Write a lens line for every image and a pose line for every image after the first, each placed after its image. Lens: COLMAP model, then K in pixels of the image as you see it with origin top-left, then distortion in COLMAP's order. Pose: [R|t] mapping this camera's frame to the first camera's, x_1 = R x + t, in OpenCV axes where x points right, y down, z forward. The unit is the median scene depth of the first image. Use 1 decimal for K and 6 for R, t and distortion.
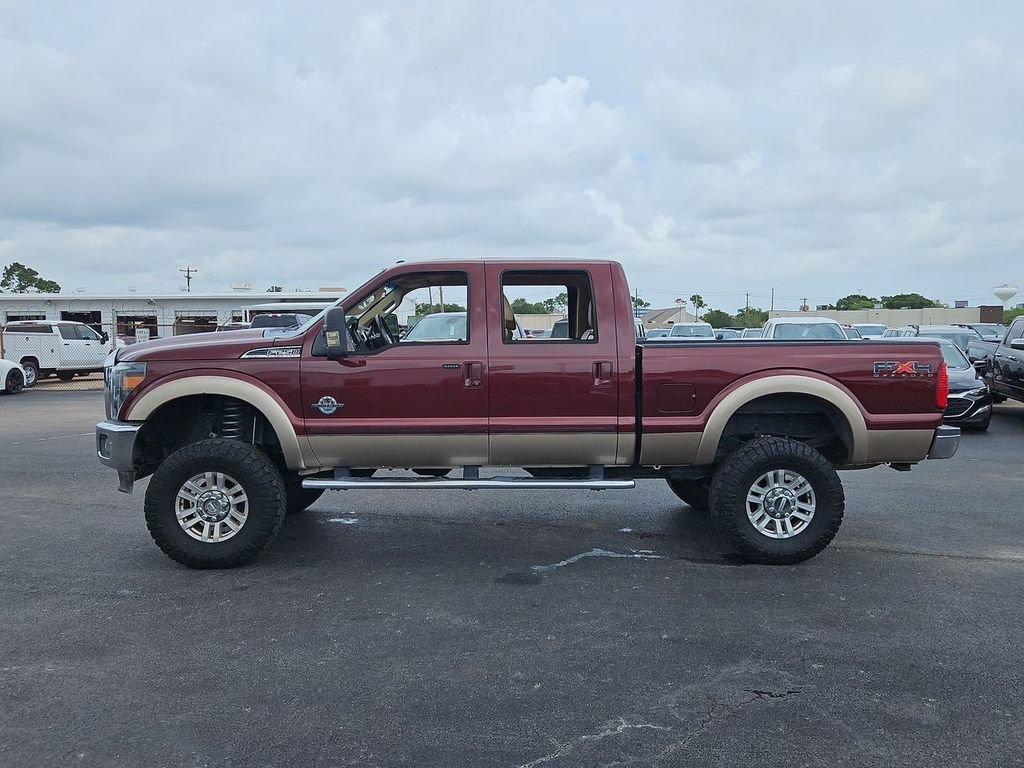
lens RADIAL K [[821.9, 0, 544.8], [0, 821.9, 382.2], [0, 0, 1]] dist [0.052553, -0.007944]
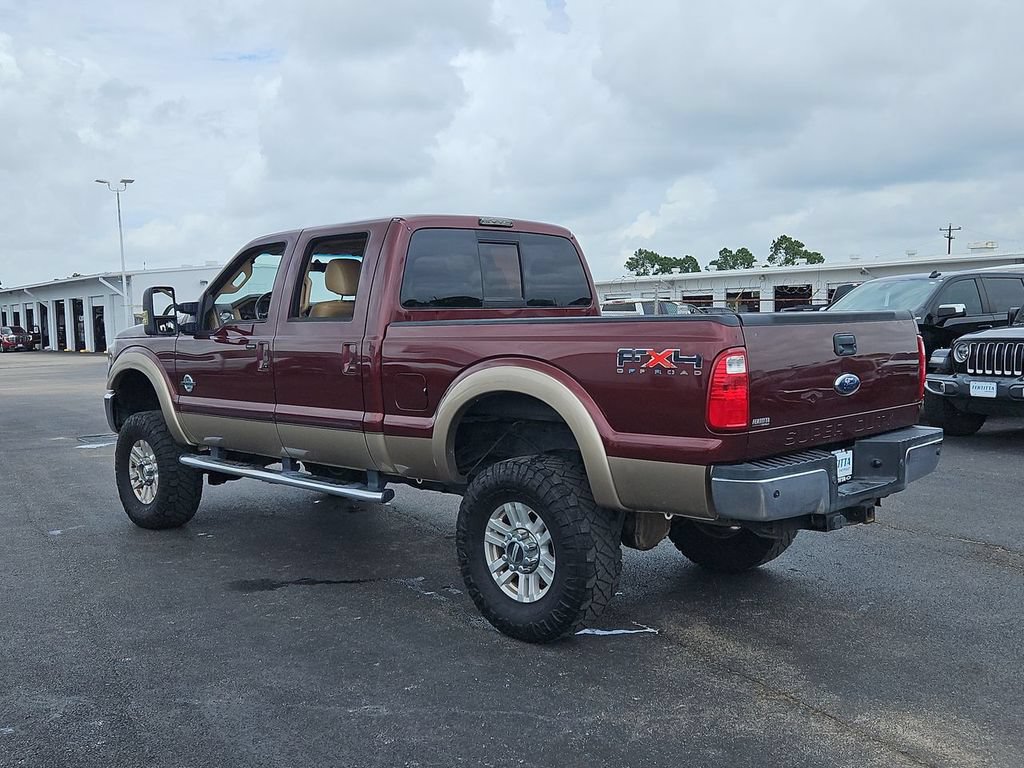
lens RADIAL K [[997.5, 0, 512.0], [0, 997.5, 384.0], [0, 0, 1]] dist [0.063984, -0.014286]
pose [[0.683092, 0.039283, -0.729275, 0.892283], [-0.025911, 0.999227, 0.029554, -0.018076], [0.729872, -0.001292, 0.683582, 0.425067]]
